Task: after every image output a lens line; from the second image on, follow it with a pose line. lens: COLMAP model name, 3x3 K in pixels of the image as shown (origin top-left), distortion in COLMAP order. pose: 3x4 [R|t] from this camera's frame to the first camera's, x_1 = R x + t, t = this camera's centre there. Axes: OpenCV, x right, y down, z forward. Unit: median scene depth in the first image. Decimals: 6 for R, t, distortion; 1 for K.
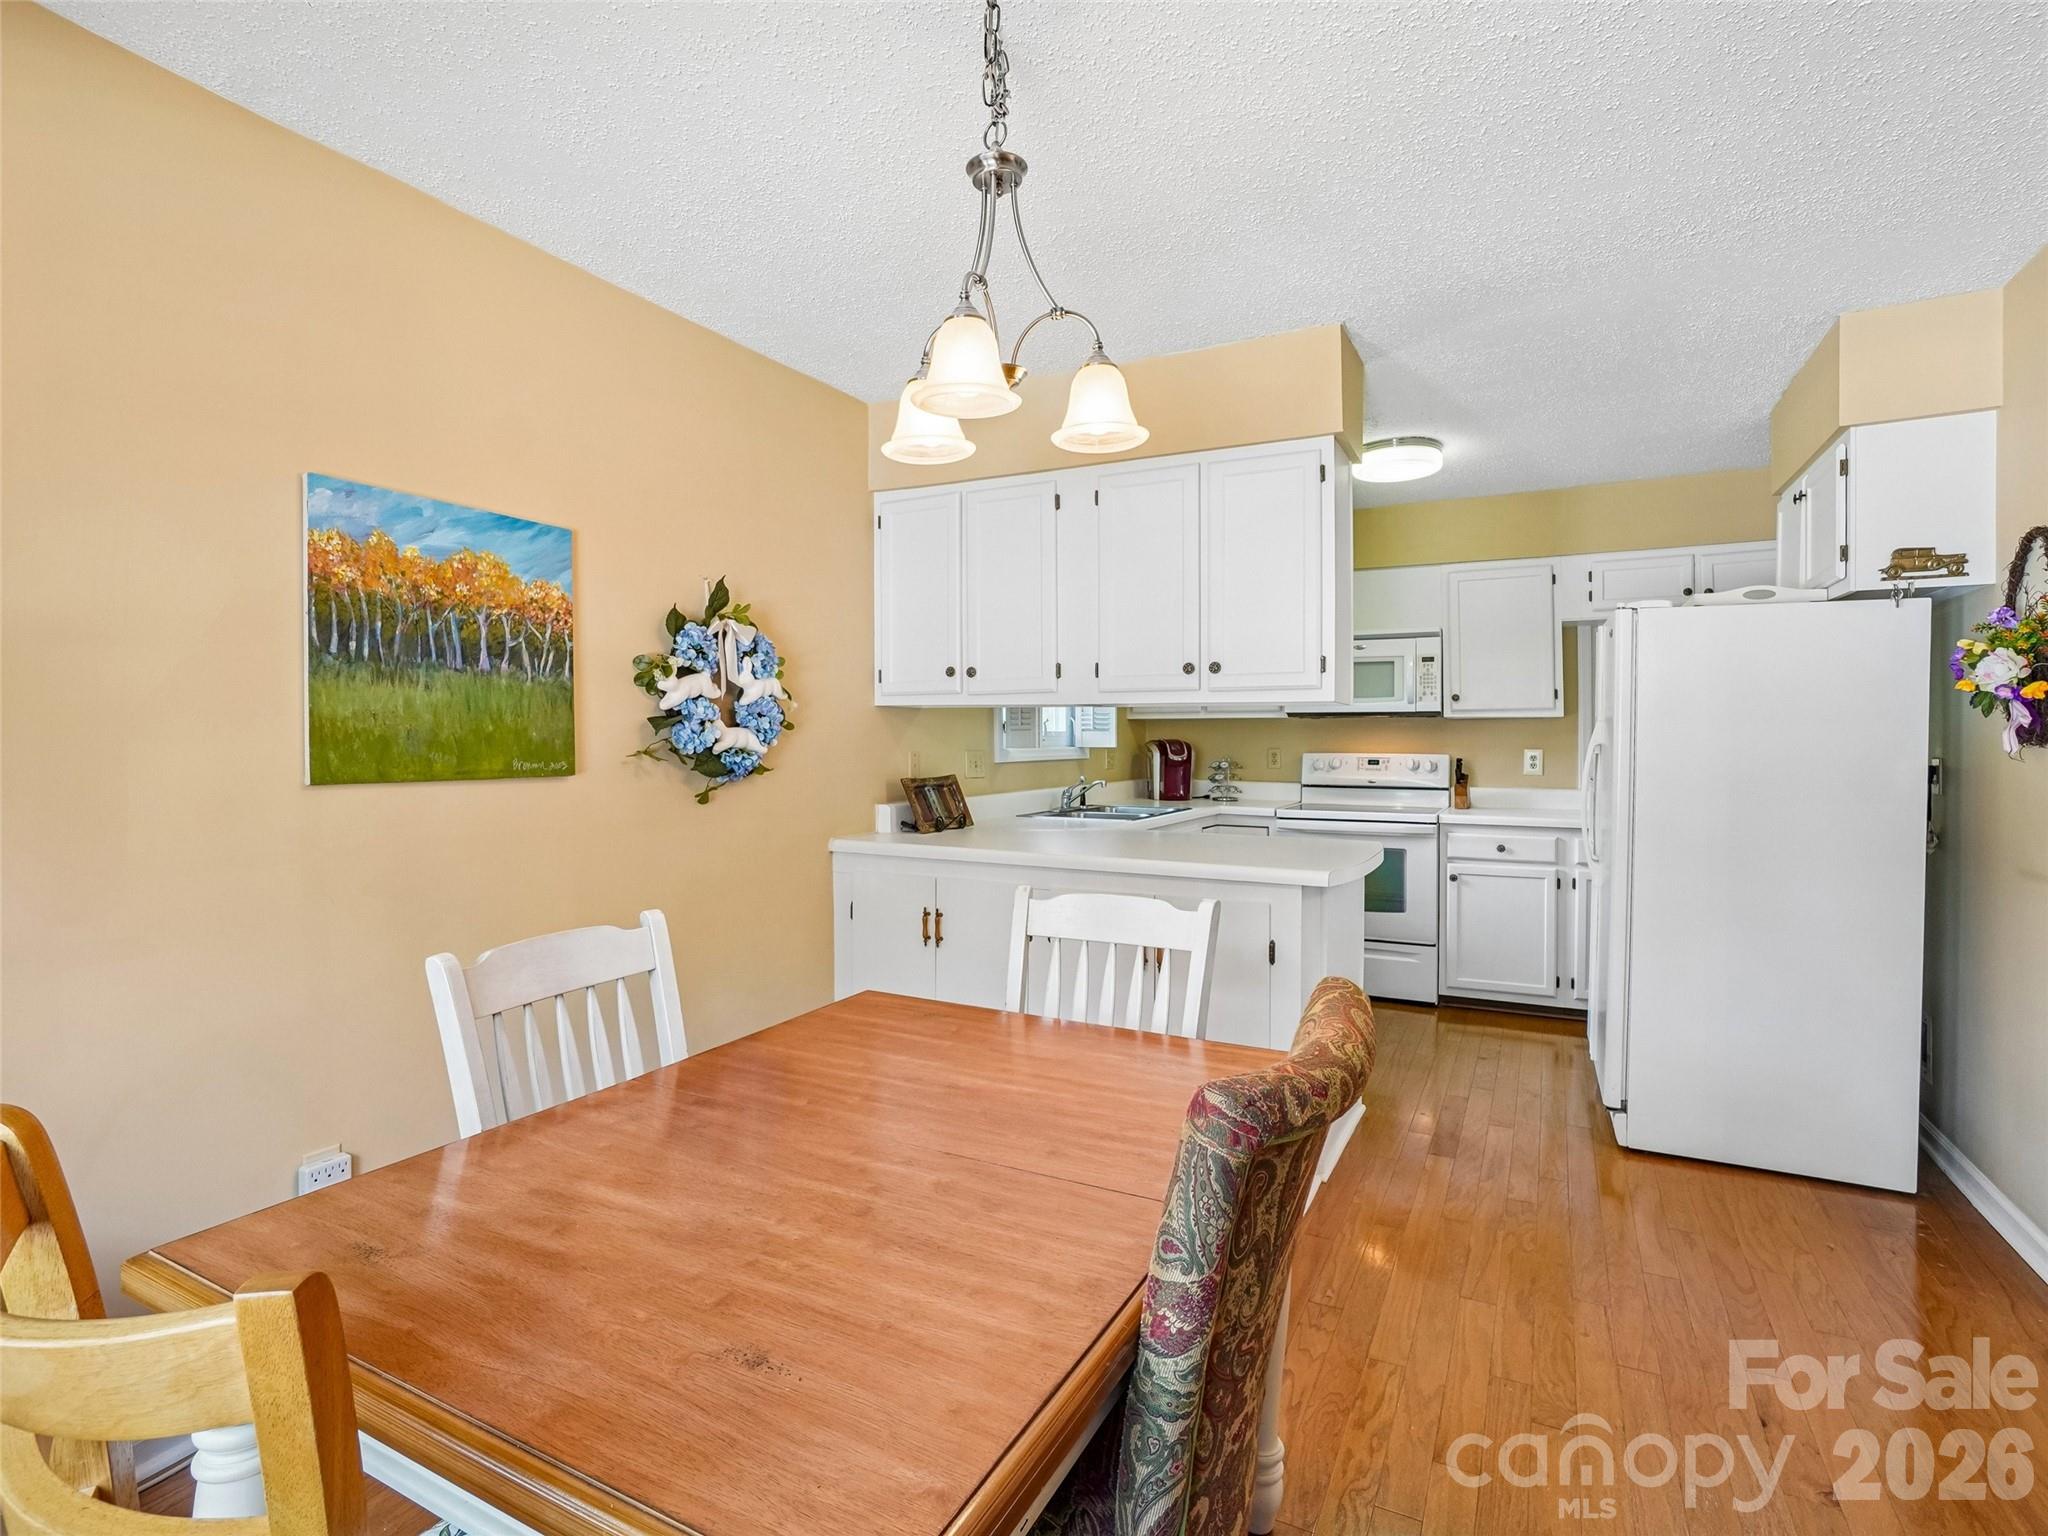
lens RADIAL K [[1013.6, 0, 1018.0], [0, 1013.6, 751.4], [0, 0, 1]] dist [-0.041134, 0.021146]
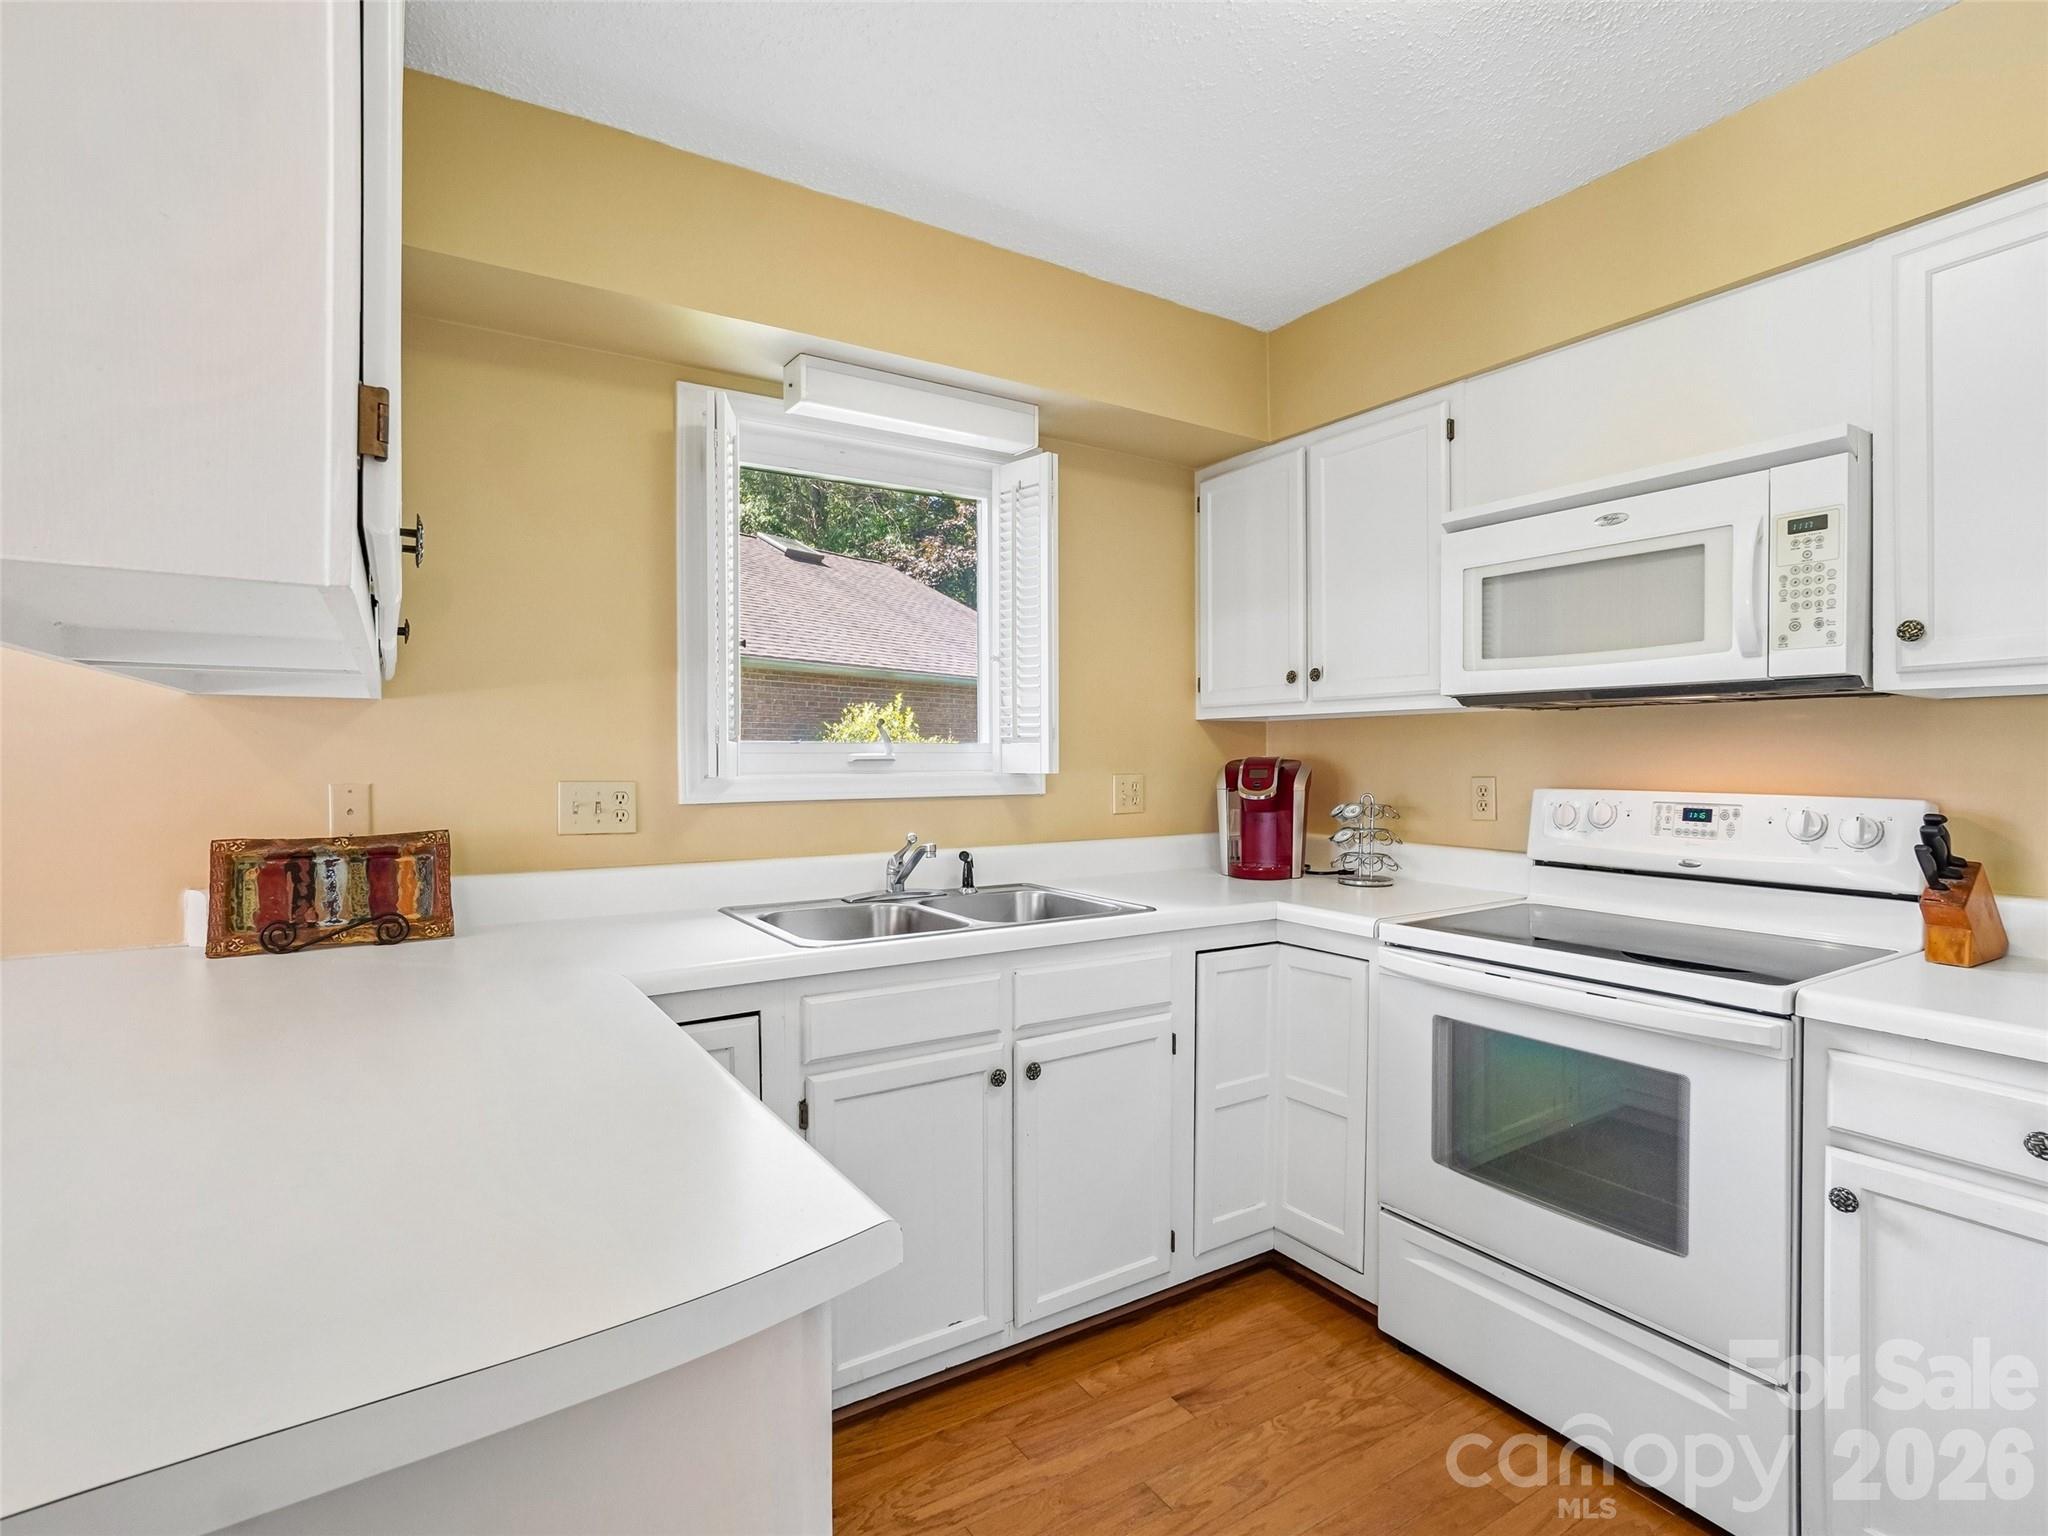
lens RADIAL K [[980.6, 0, 998.3], [0, 980.6, 780.6], [0, 0, 1]] dist [-0.001731, 0.000674]
pose [[0.861158, 0.007315, -0.508285, 0.324580], [-0.003030, 0.999953, 0.009258, -0.005956], [0.508329, -0.006432, 0.861139, 0.545182]]
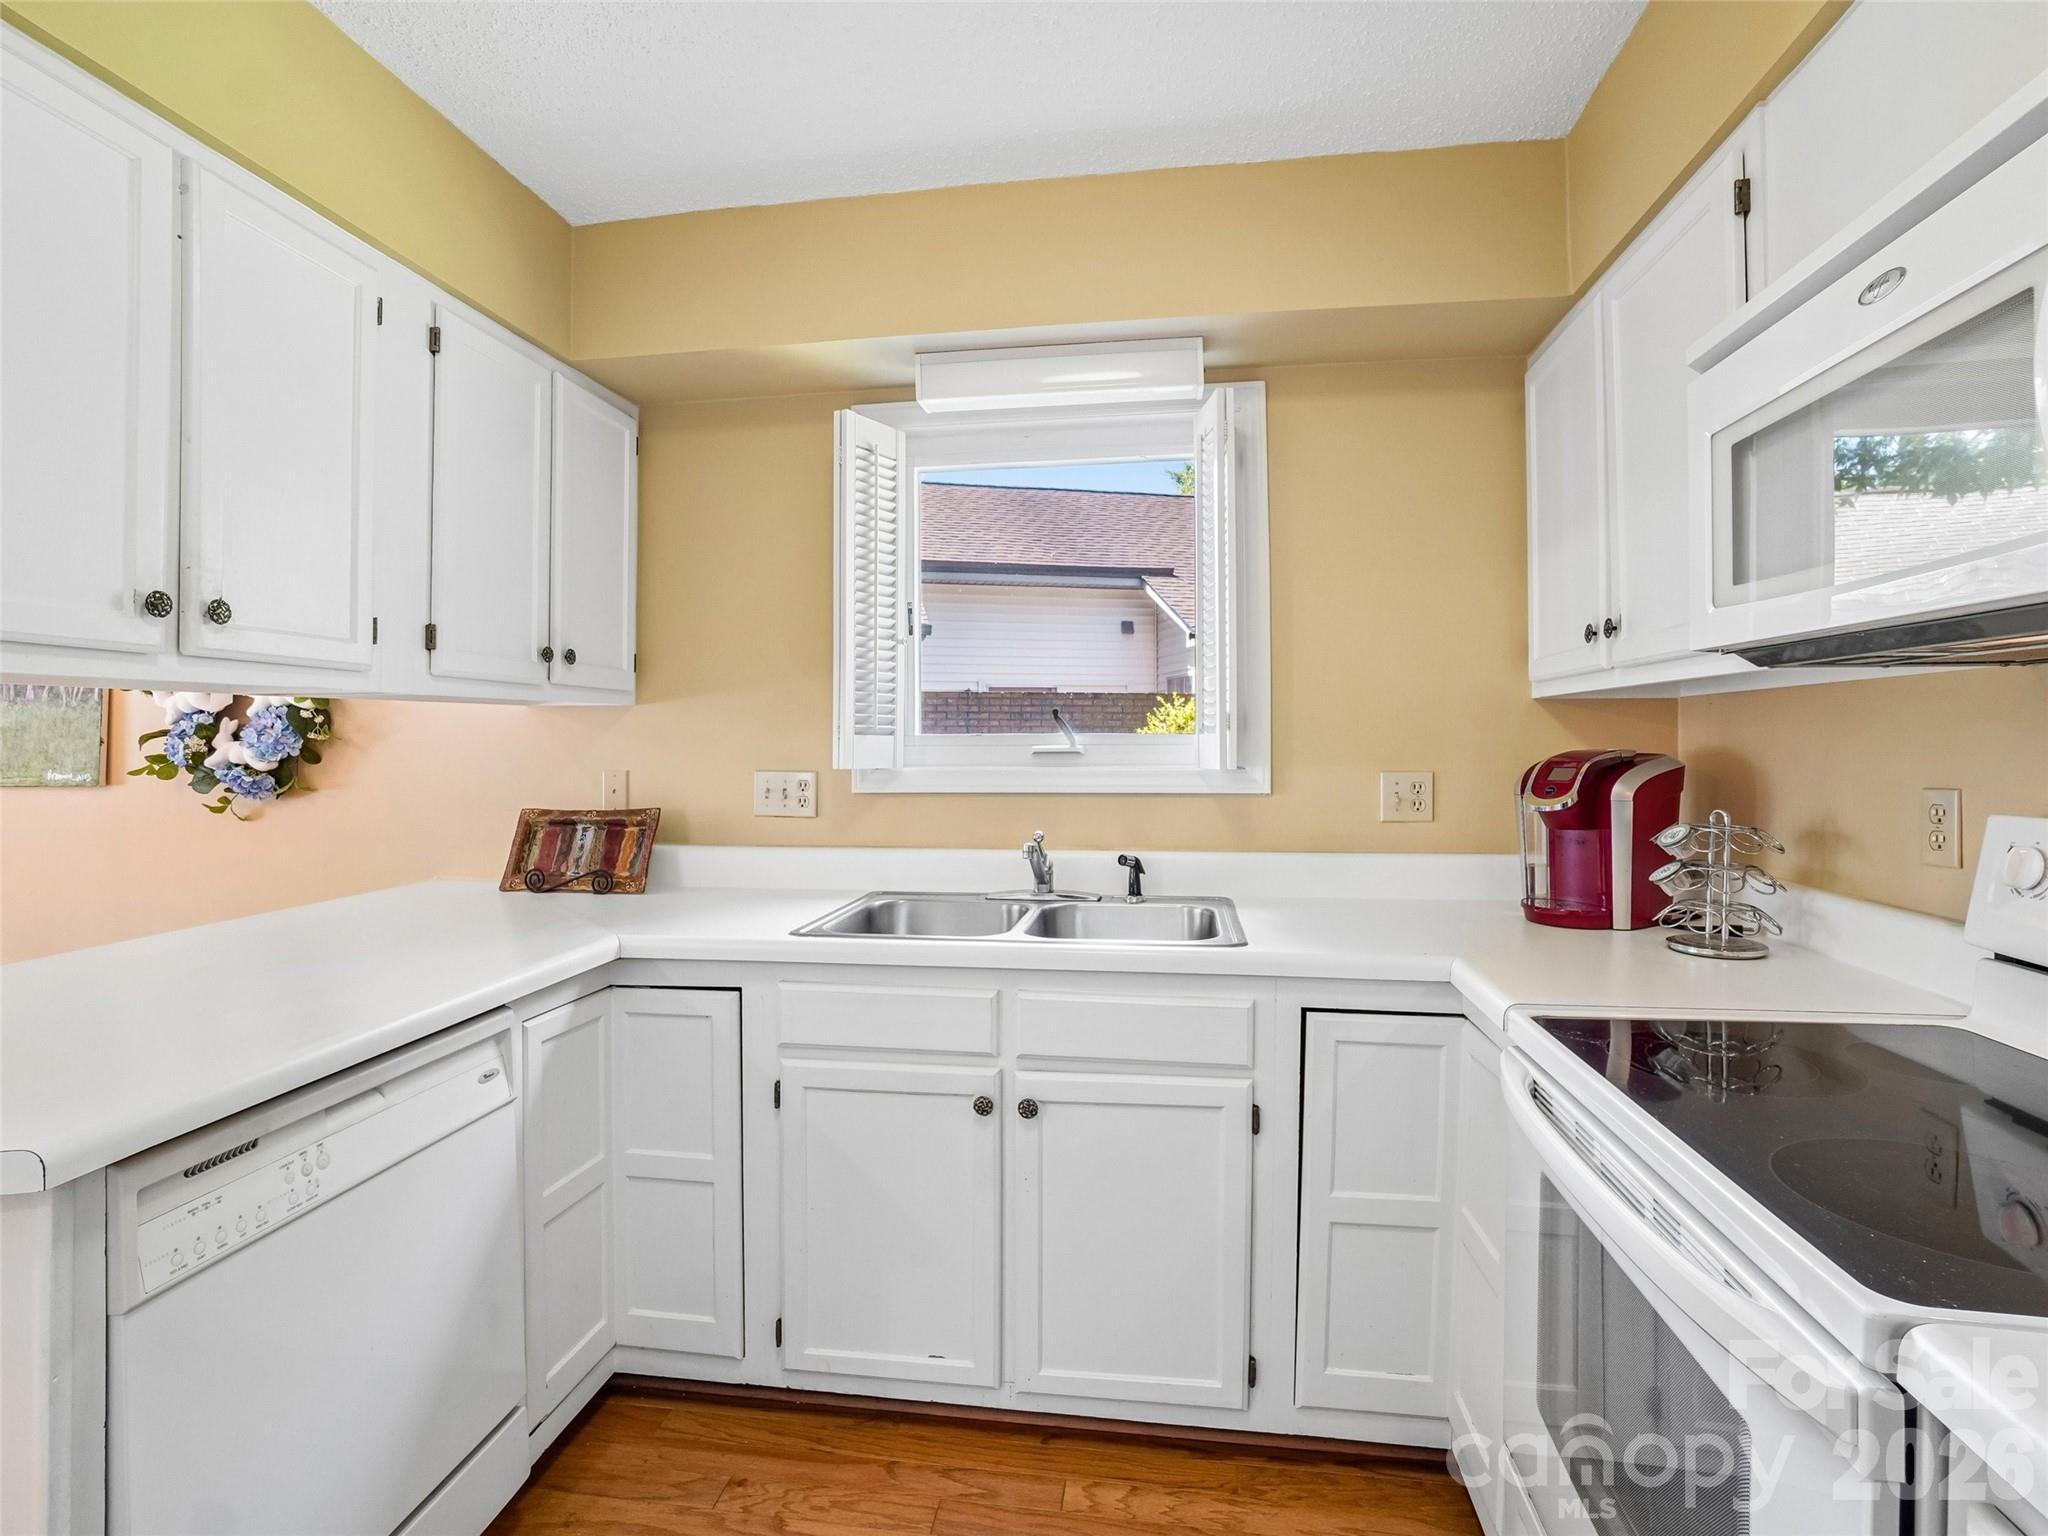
lens RADIAL K [[965.7, 0, 1024.0], [0, 965.7, 768.0], [0, 0, 1]] dist [0.000660, -0.000255]
pose [[0.347979, 0.017371, -0.937341, 0.451406], [-0.009445, 0.999843, 0.015023, -0.011073], [0.937455, 0.003626, 0.348089, 0.764130]]
